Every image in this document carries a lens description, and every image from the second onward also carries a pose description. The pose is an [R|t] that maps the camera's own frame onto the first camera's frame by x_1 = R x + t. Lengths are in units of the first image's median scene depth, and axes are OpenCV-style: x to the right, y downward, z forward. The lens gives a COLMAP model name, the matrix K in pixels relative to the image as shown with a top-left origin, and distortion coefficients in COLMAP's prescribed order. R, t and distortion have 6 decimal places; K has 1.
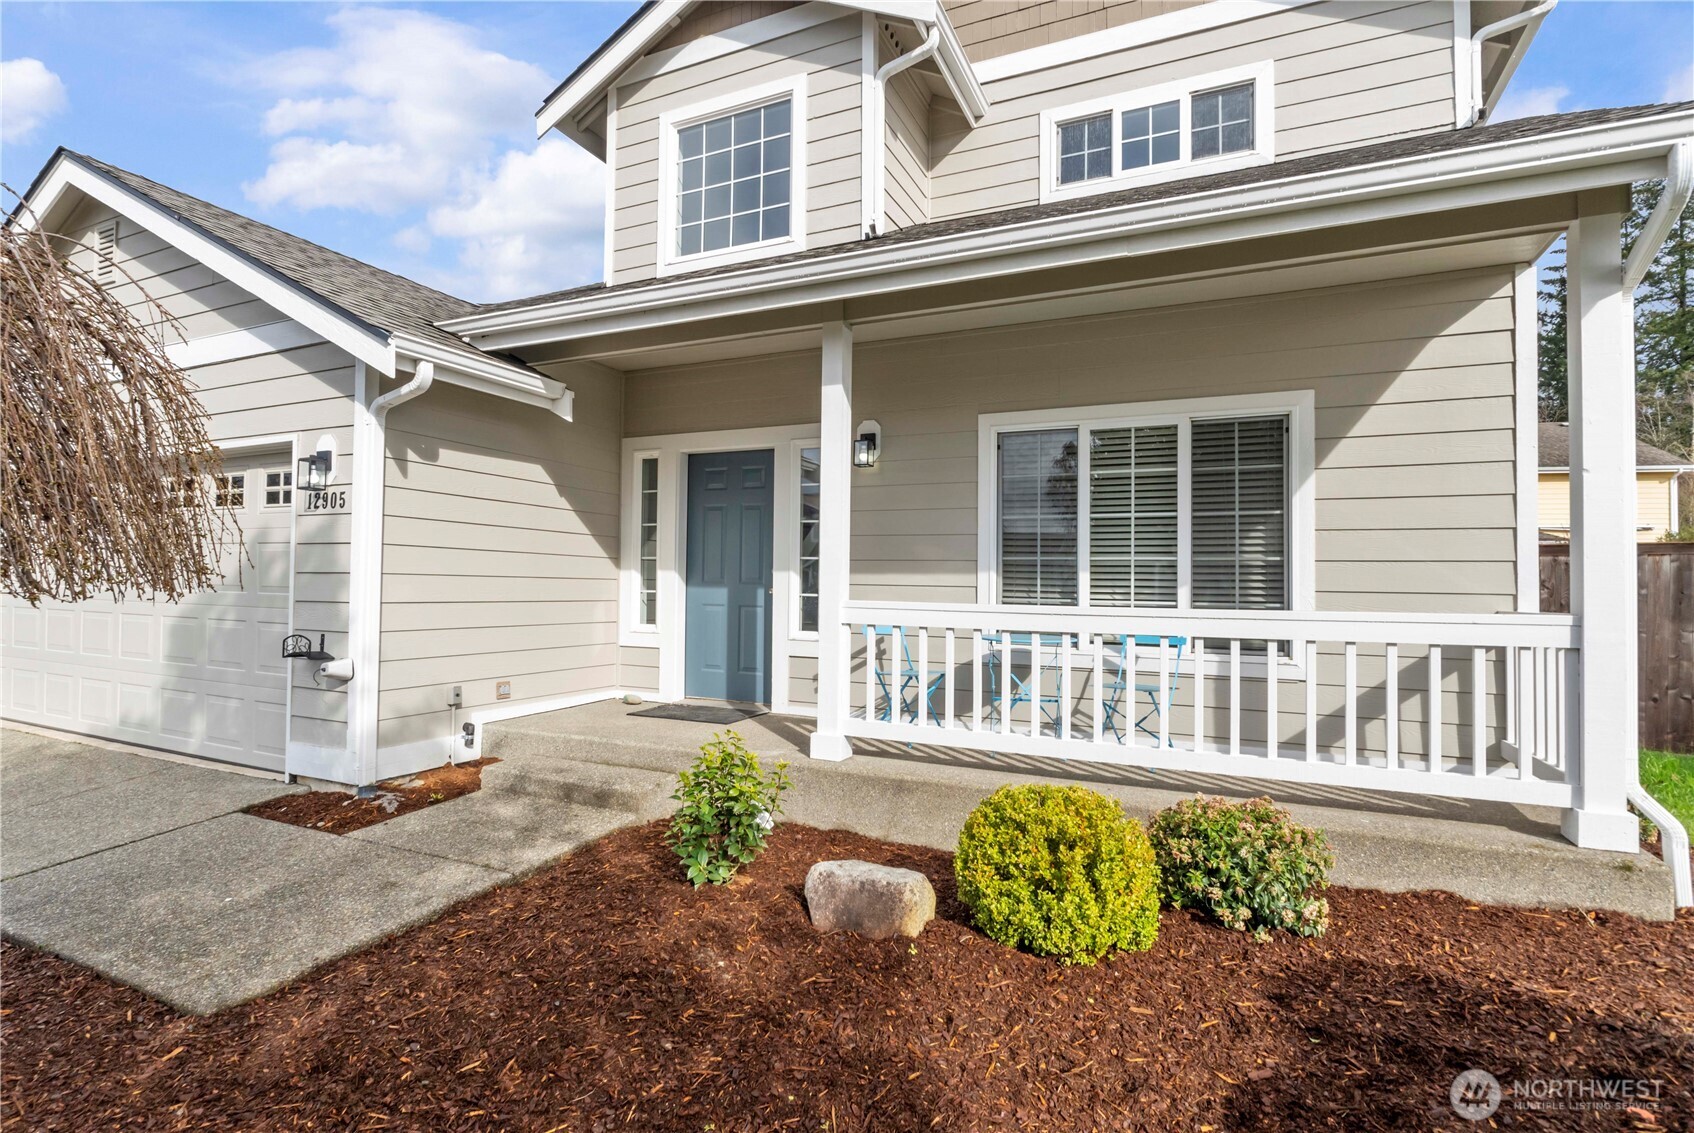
lens RADIAL K [[843.5, 0, 858.4], [0, 843.5, 558.9], [0, 0, 1]] dist [-0.005579, -0.002082]
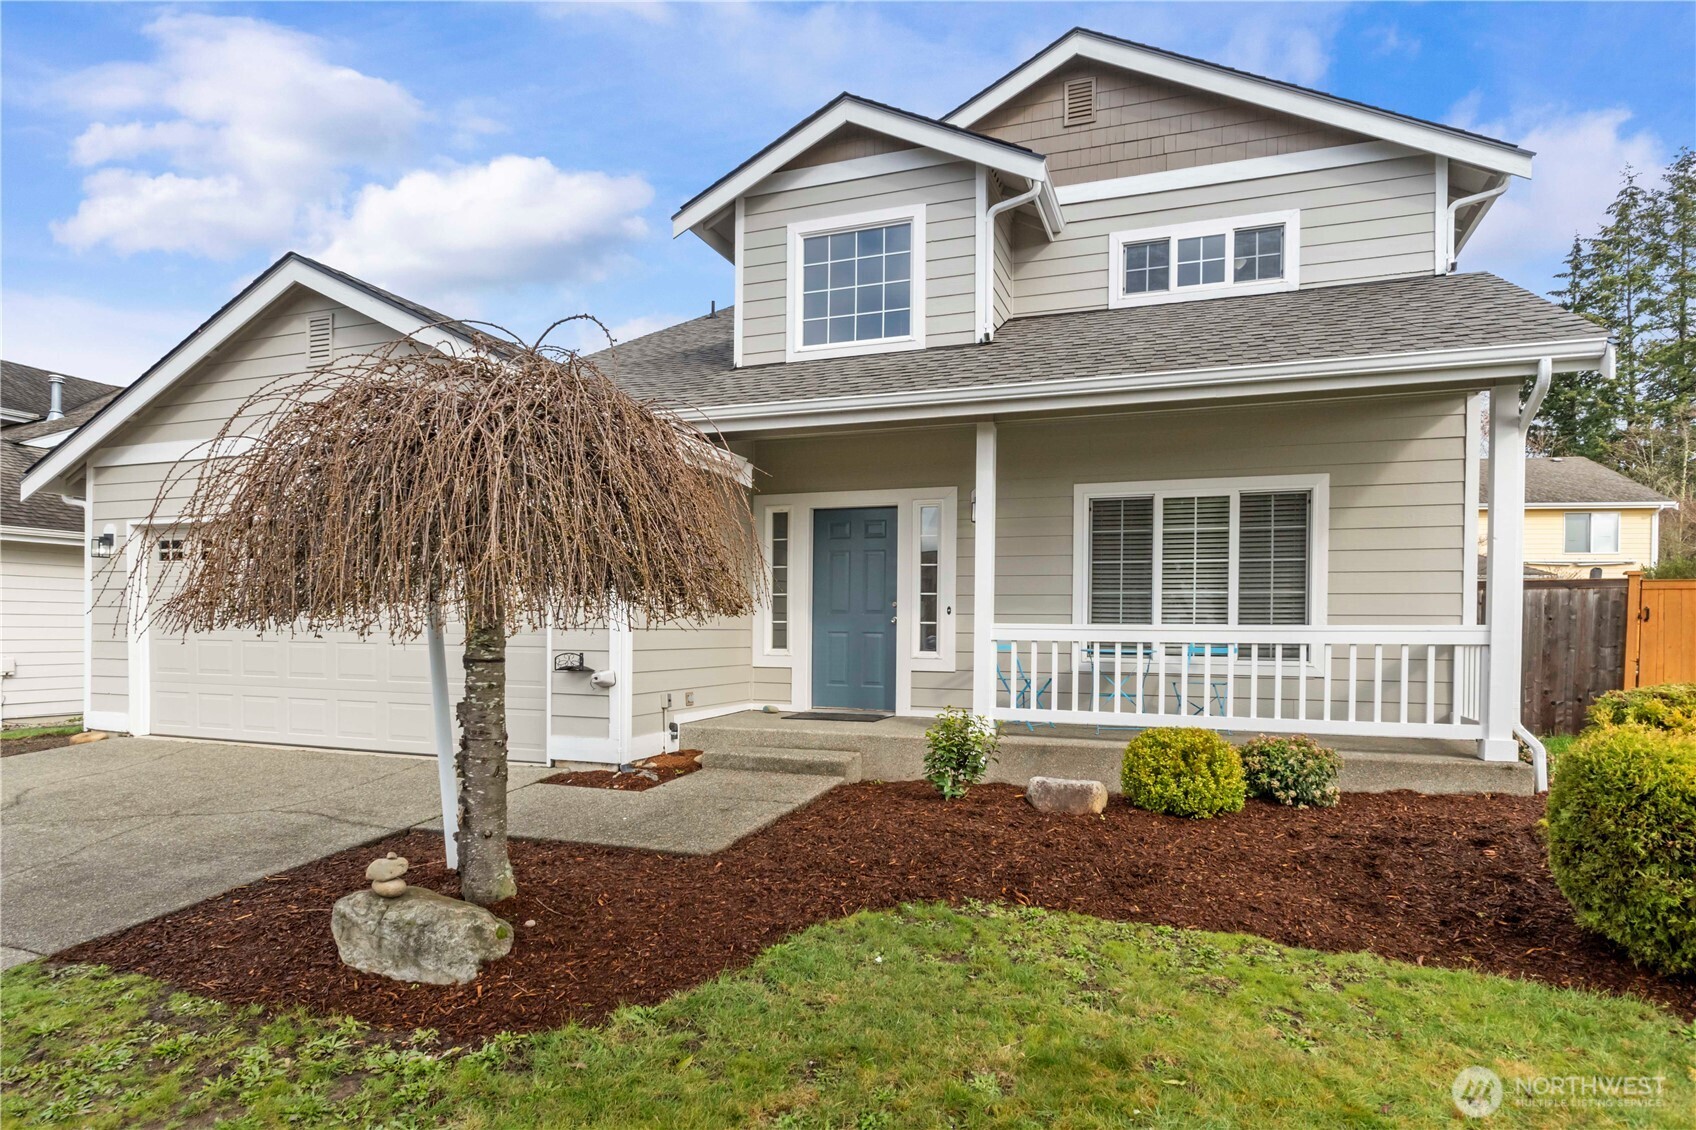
lens RADIAL K [[994.8, 0, 779.5], [0, 994.8, 637.0], [0, 0, 1]] dist [-0.013989, 0.002157]
pose [[0.999892, -0.005562, 0.013607, -0.346734], [0.004999, 0.999143, 0.041092, 0.001972], [-0.013824, -0.041019, 0.999063, -0.564797]]
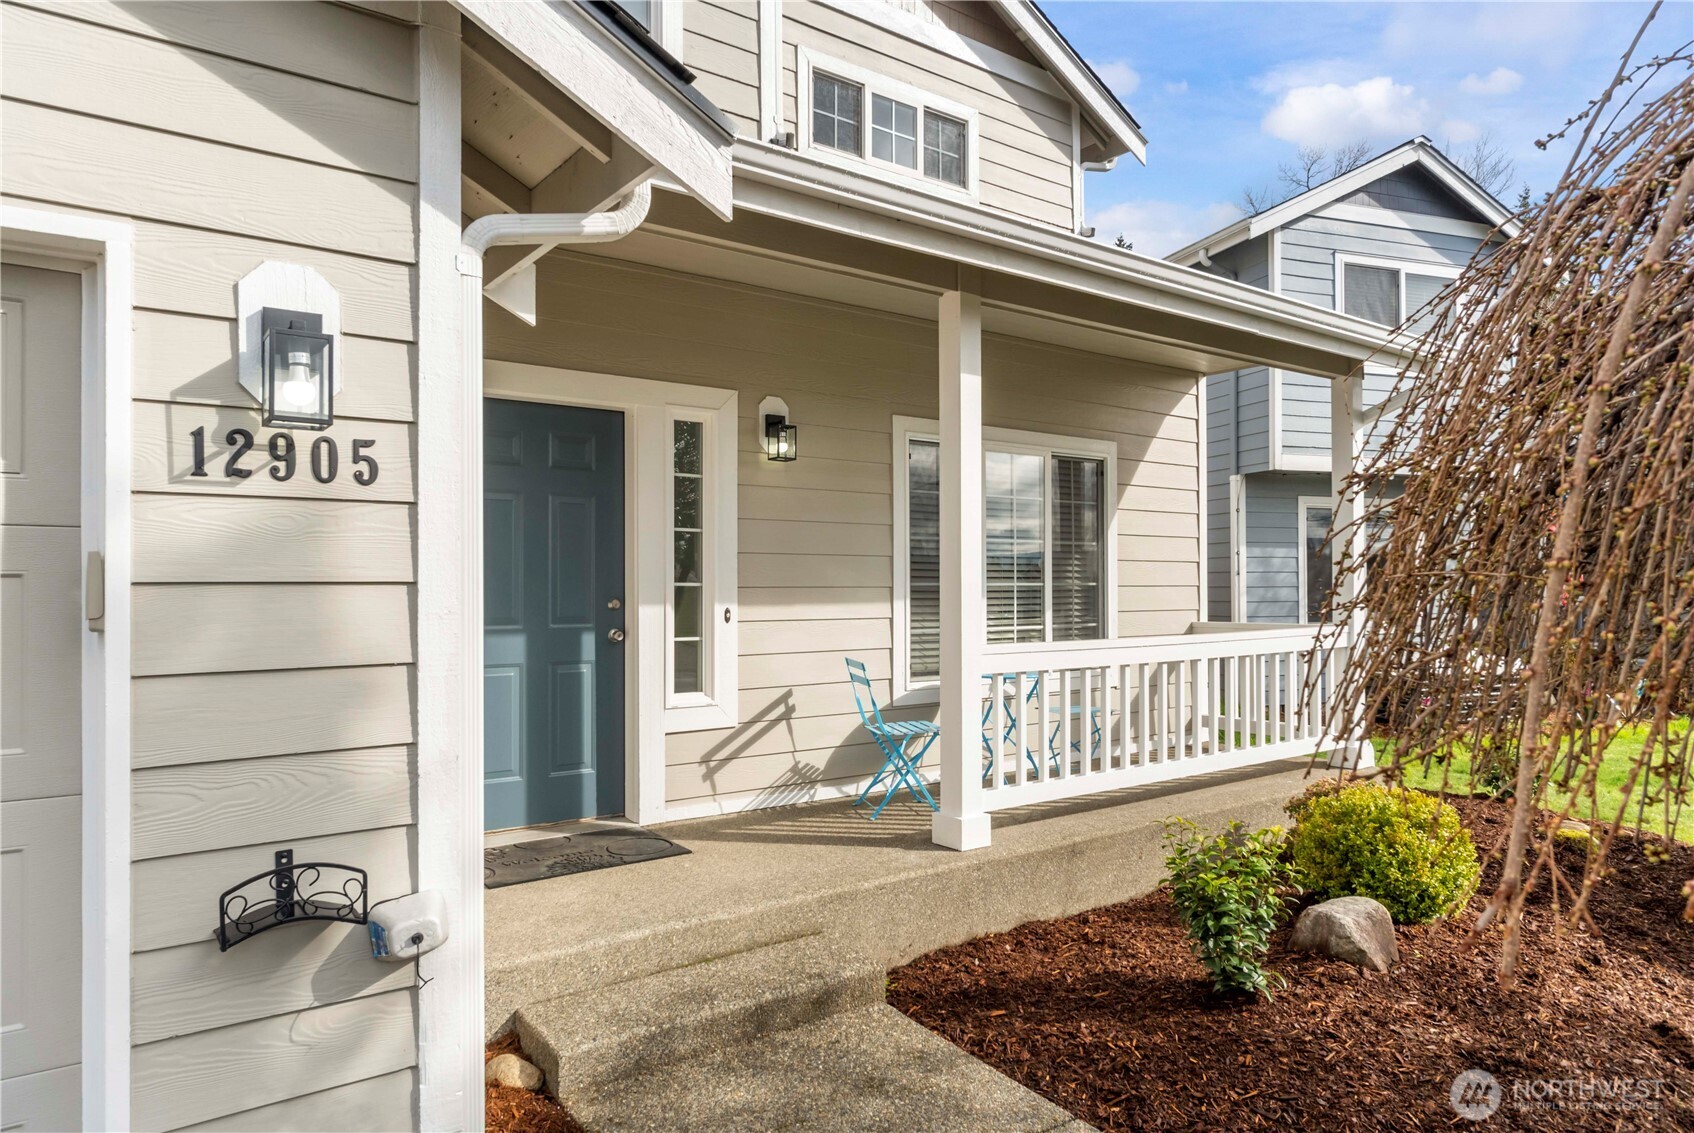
lens RADIAL K [[1118.9, 0, 715.4], [0, 1118.9, 558.8], [0, 0, 1]] dist [0.024785, 0.000246]
pose [[0.465053, -0.002179, 0.885280, -0.953686], [-0.019456, 0.999730, 0.012682, -0.037600], [-0.885069, -0.023122, 0.464885, 0.636826]]
